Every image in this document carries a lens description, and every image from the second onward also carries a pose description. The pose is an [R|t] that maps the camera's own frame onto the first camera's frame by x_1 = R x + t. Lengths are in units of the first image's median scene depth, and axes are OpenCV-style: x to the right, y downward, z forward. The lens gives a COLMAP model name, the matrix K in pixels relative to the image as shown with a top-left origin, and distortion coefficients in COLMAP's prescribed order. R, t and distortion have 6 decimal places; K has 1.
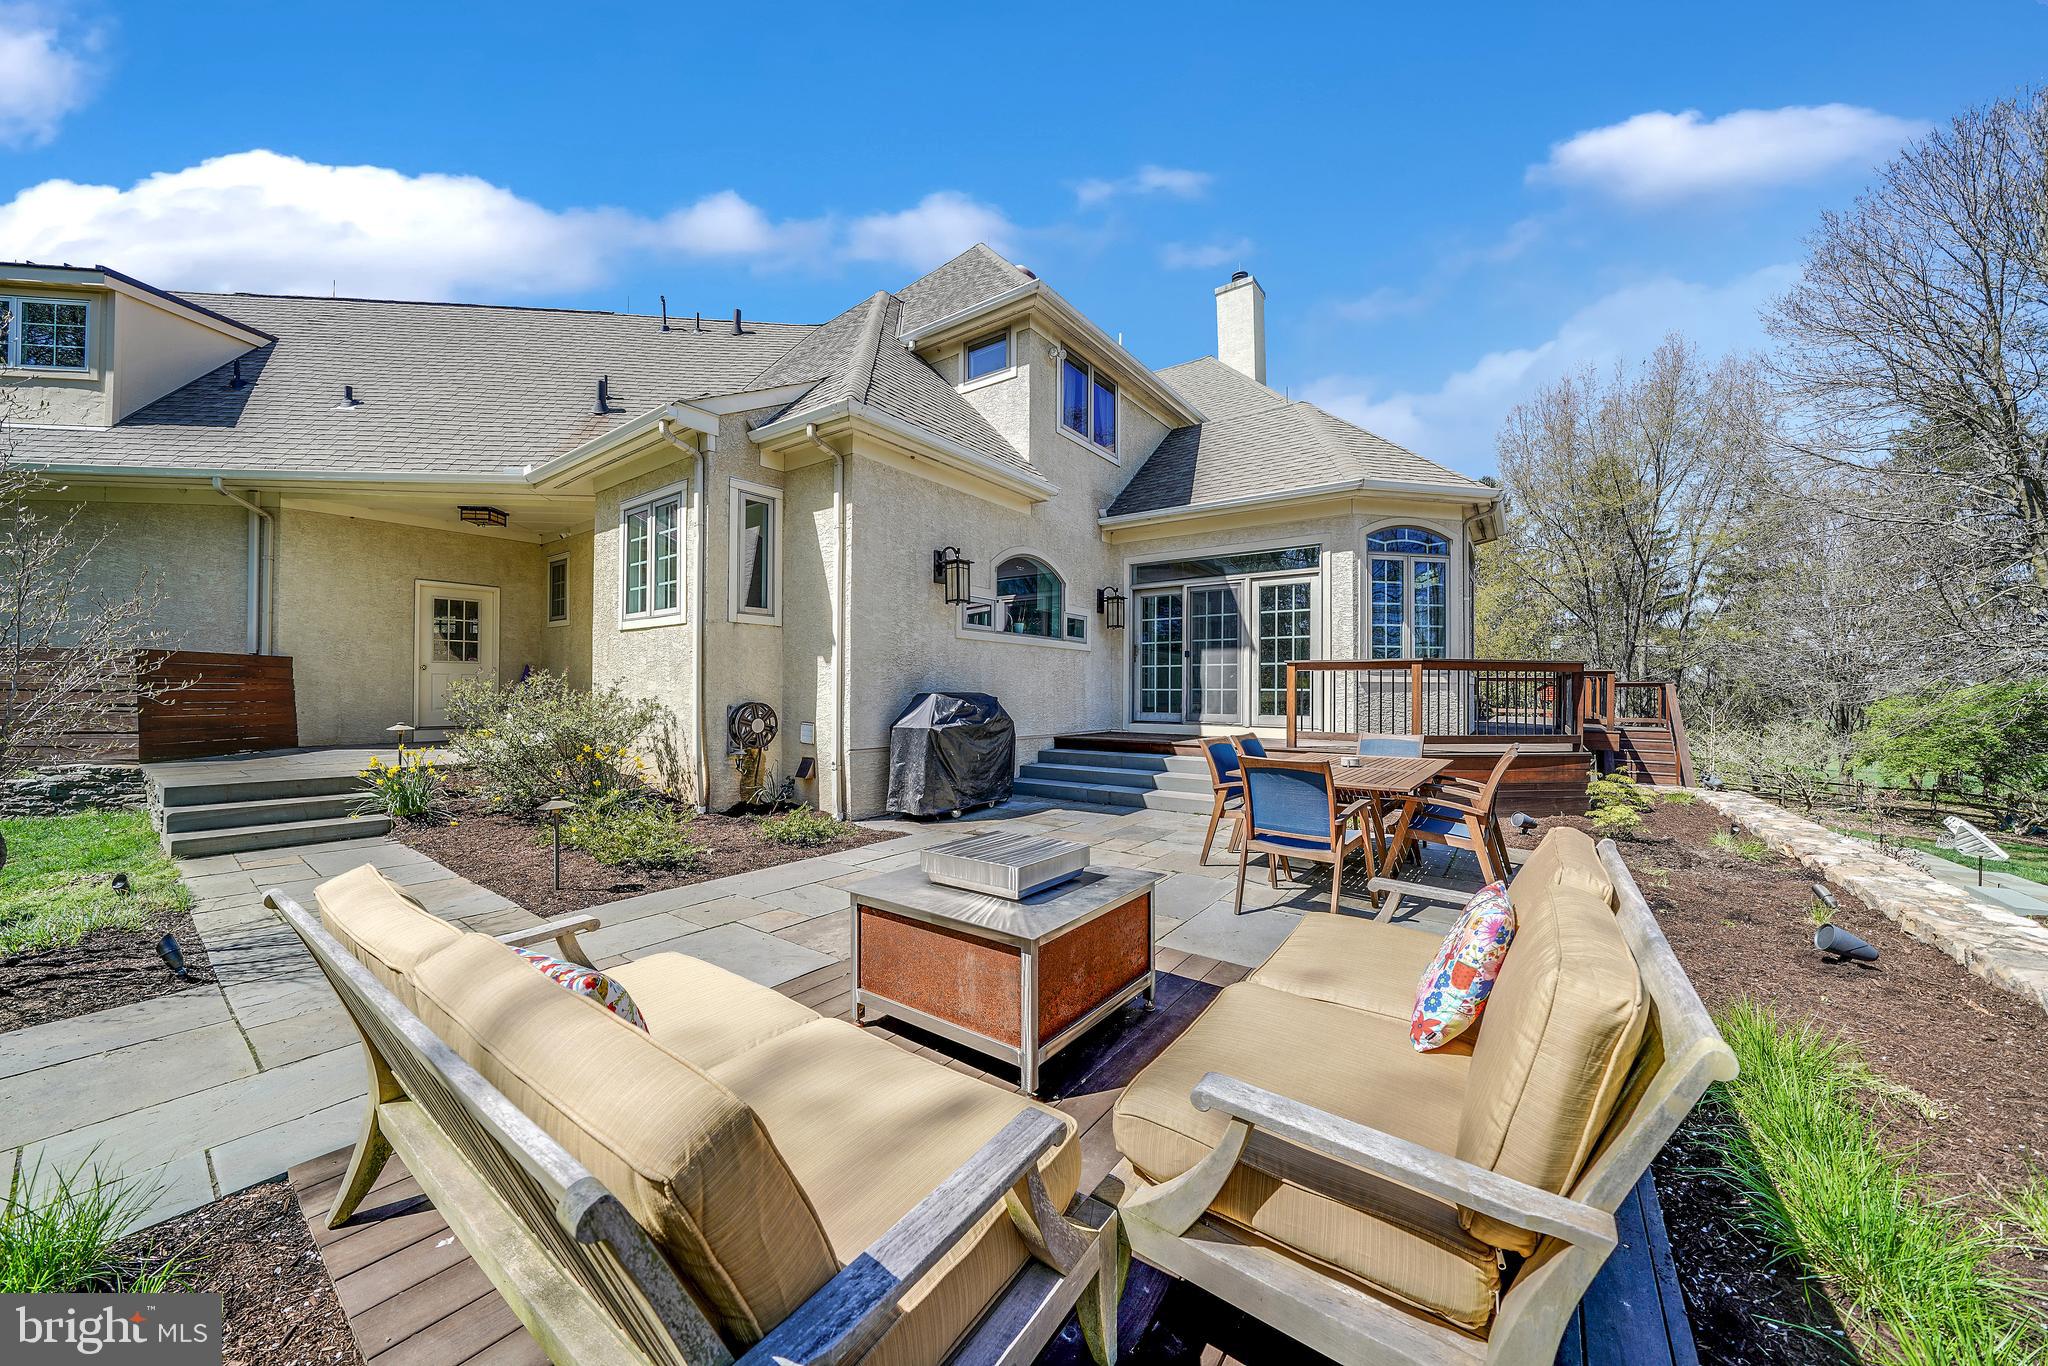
lens RADIAL K [[701.8, 0, 1027.1], [0, 701.8, 684.0], [0, 0, 1]] dist [-0.018679, 0.000455]
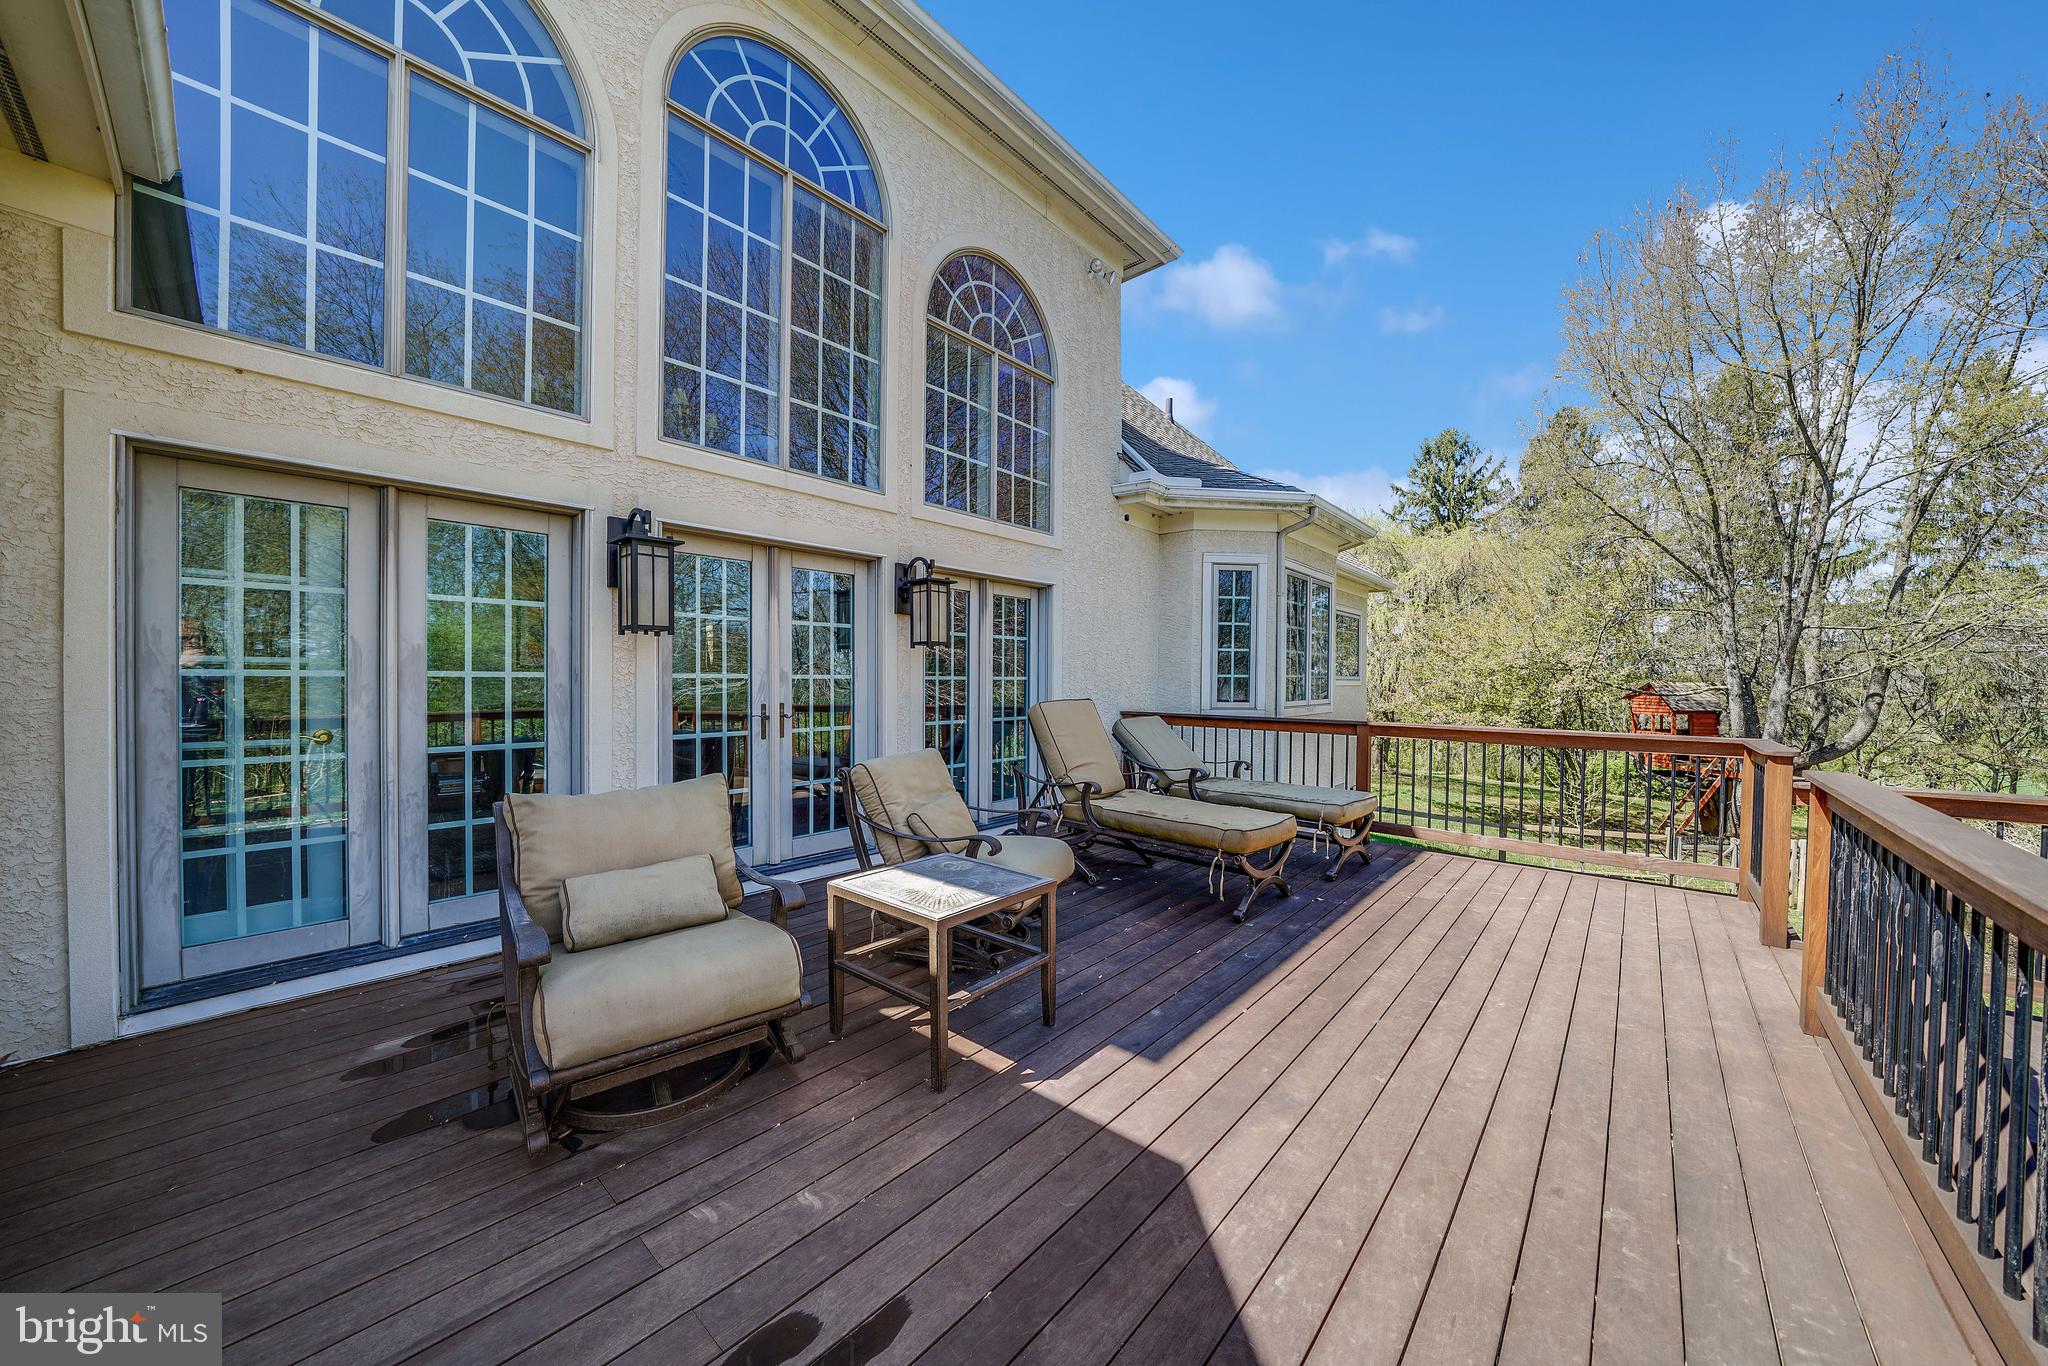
lens RADIAL K [[701.8, 0, 1024.7], [0, 701.8, 682.5], [0, 0, 1]] dist [-0.018679, 0.000455]
pose [[0.995236, 0.001198, -0.097491, 0.980022], [0.000409, 0.999864, 0.016458, -0.060366], [0.097497, -0.016419, 0.995100, 1.260066]]
